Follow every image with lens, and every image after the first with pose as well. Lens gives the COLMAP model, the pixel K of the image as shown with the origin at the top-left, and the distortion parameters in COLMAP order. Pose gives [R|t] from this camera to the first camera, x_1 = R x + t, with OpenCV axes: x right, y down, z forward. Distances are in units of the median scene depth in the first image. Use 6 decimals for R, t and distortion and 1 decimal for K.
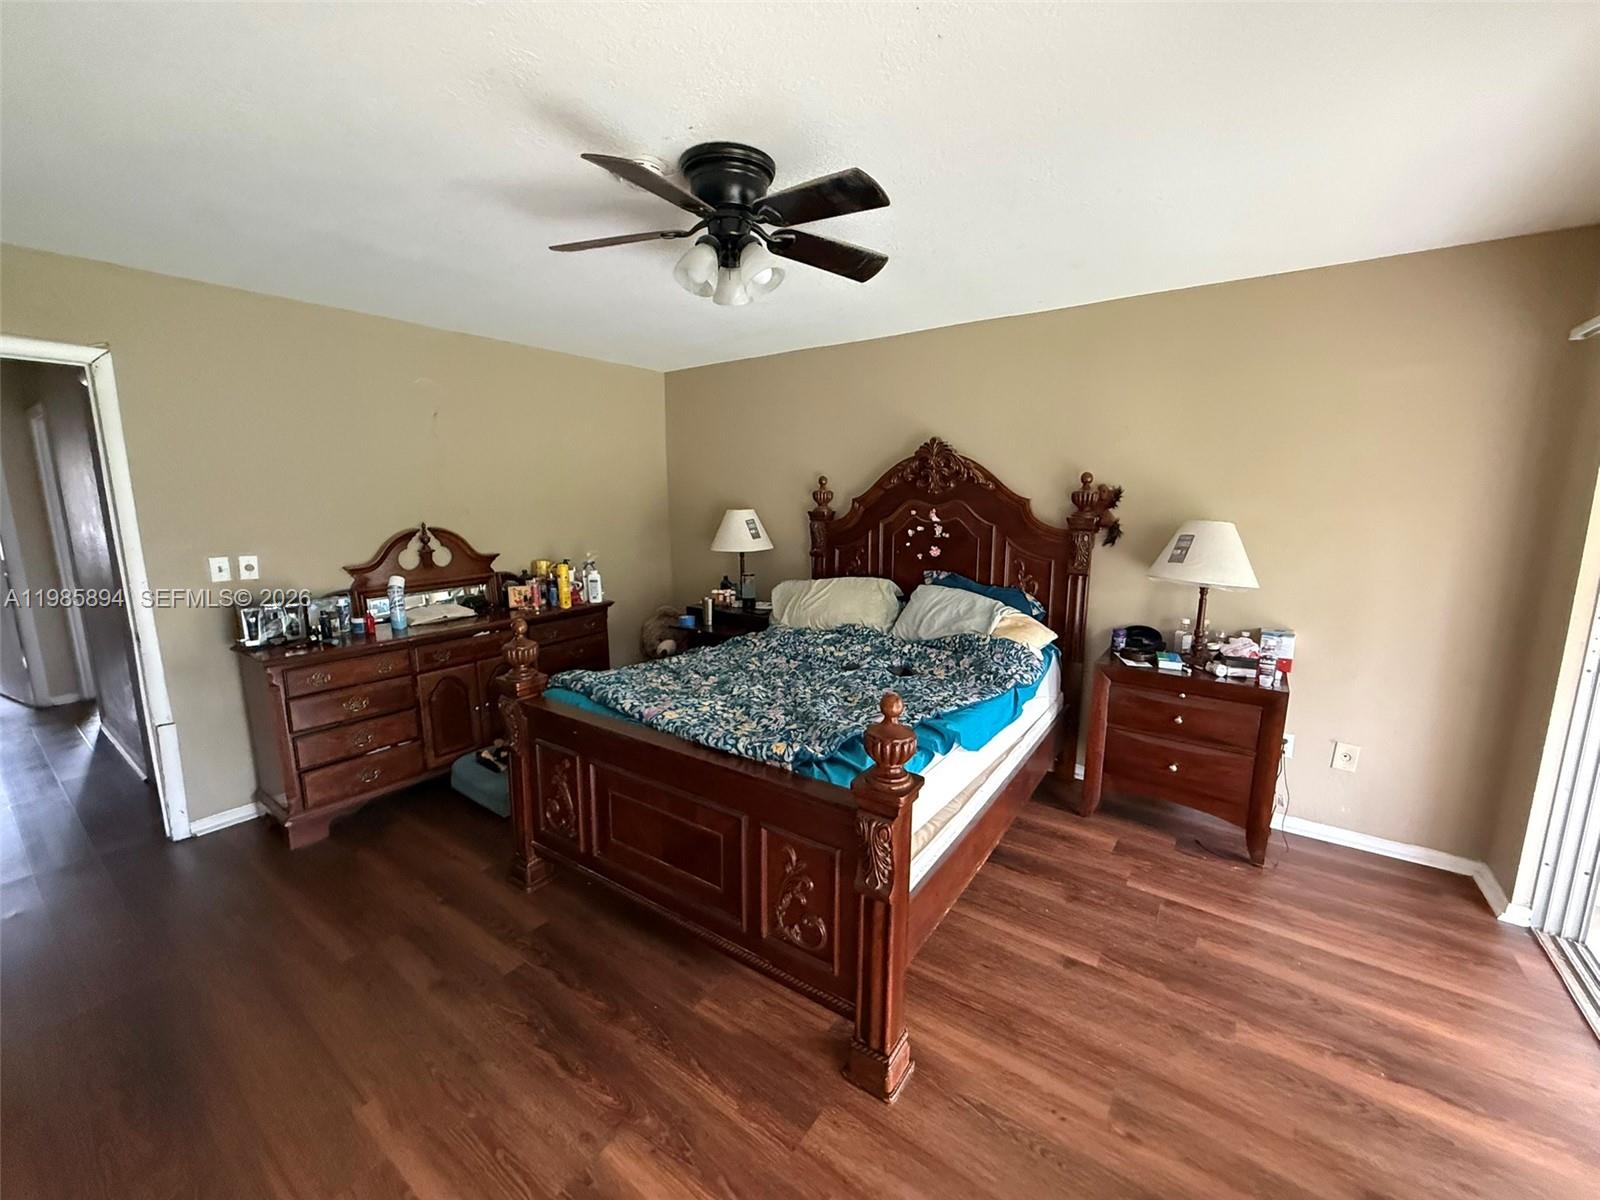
lens RADIAL K [[639.1, 0, 799.6], [0, 639.1, 604.3], [0, 0, 1]] dist [0.000486, 0.000323]
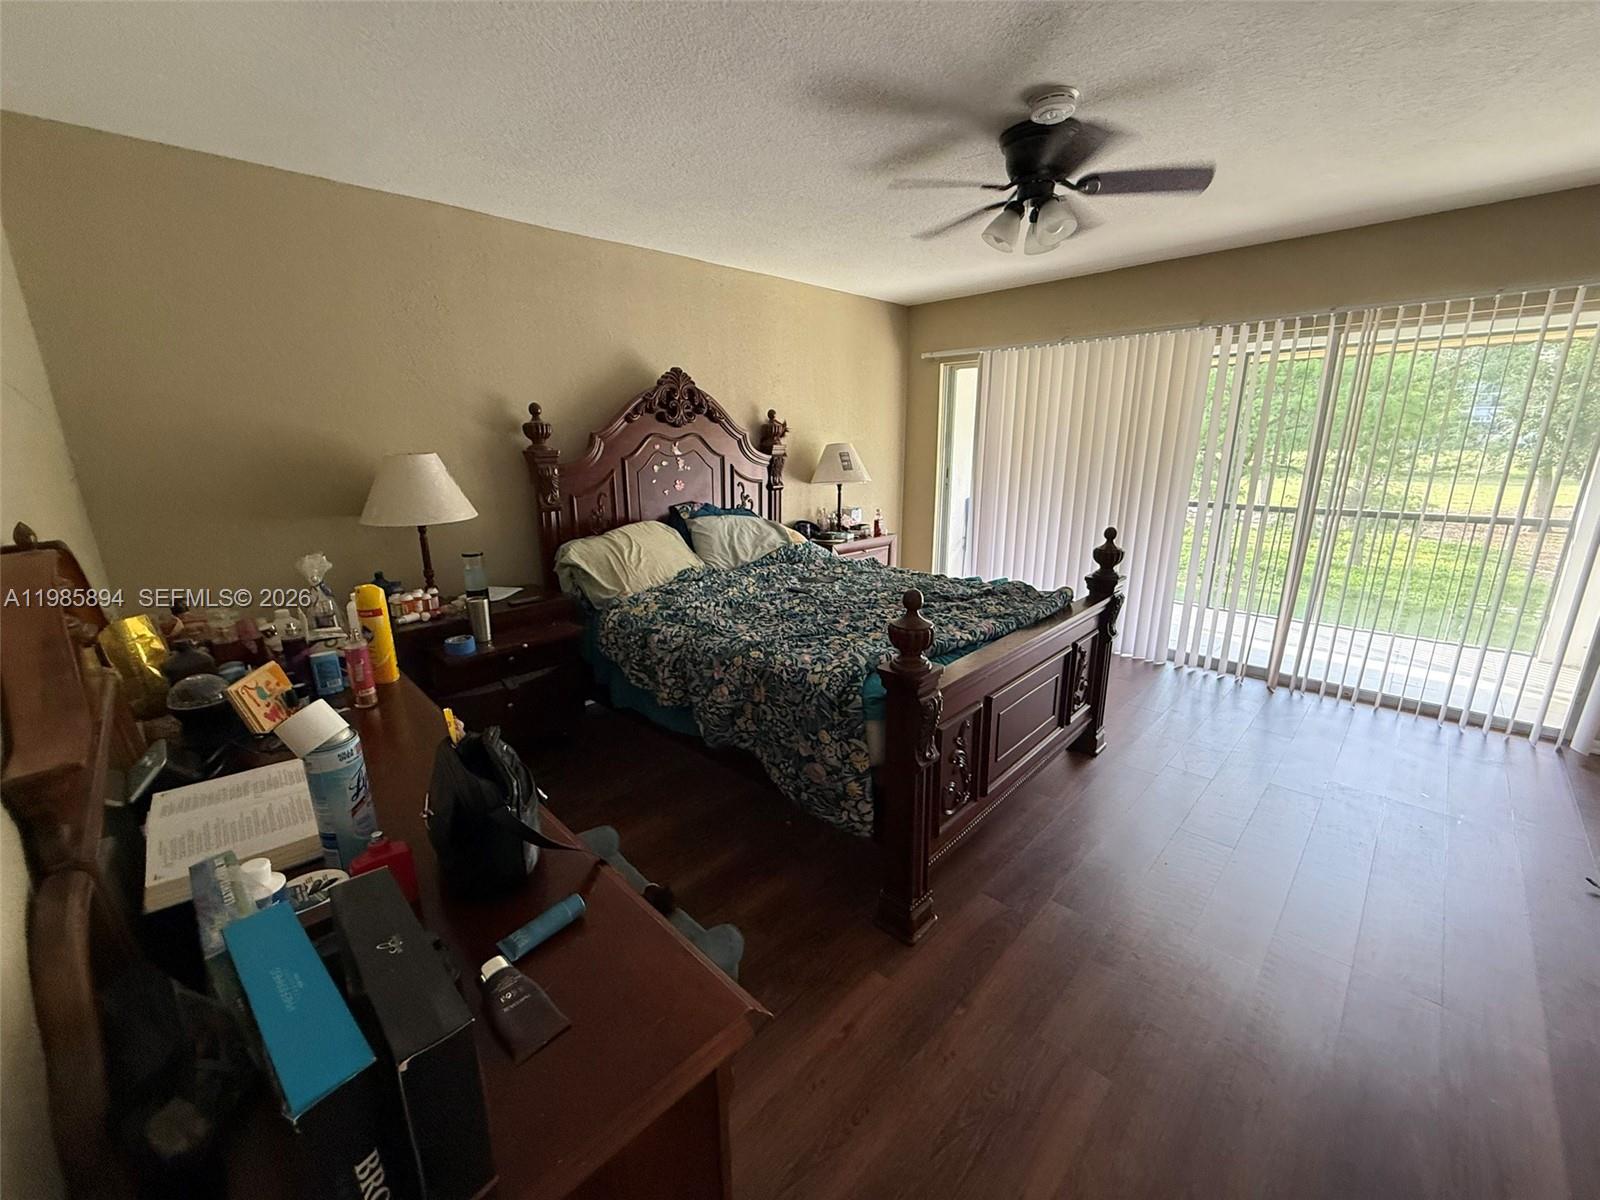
lens RADIAL K [[639.1, 0, 798.9], [0, 639.1, 598.6], [0, 0, 1]] dist [0.000486, 0.000323]
pose [[0.151039, -0.250777, 0.956189, -0.963813], [0.182131, 0.957786, 0.222426, -0.127458], [-0.971605, 0.140556, 0.190337, 0.821455]]
